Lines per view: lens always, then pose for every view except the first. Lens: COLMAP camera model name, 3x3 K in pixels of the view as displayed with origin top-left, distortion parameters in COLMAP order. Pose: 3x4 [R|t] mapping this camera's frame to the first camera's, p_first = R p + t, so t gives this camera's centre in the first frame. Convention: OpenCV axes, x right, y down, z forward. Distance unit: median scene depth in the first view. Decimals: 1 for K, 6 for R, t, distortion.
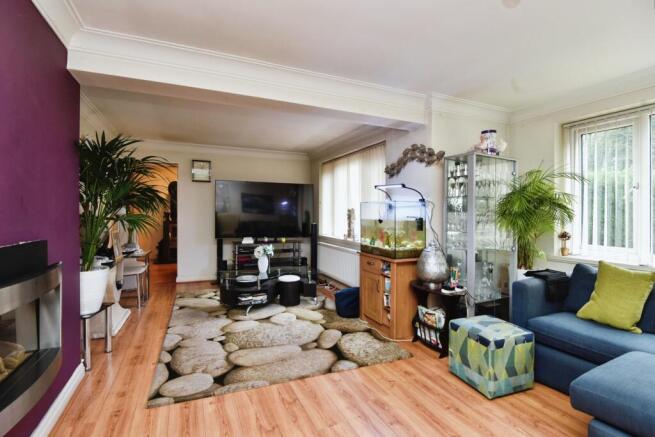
lens RADIAL K [[304.4, 0, 323.8], [0, 304.4, 207.5], [0, 0, 1]] dist [-0.020256, -0.001085]
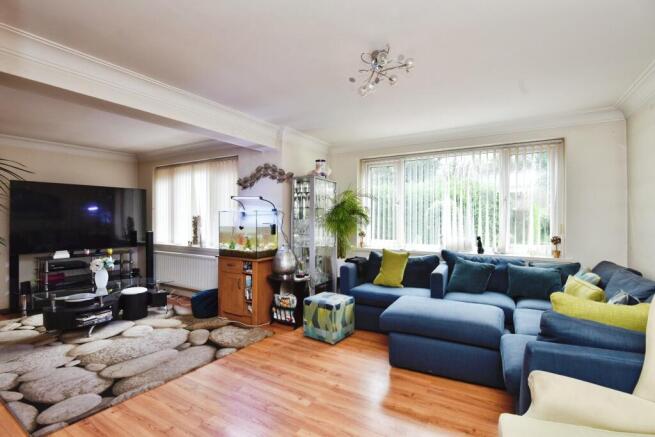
lens RADIAL K [[304.4, 0, 323.8], [0, 304.4, 207.5], [0, 0, 1]] dist [-0.020256, -0.001085]
pose [[0.822877, 0.010108, 0.568129, -0.226847], [-0.001870, 0.999885, -0.015081, -0.015931], [-0.568216, 0.011348, 0.822801, -0.146331]]
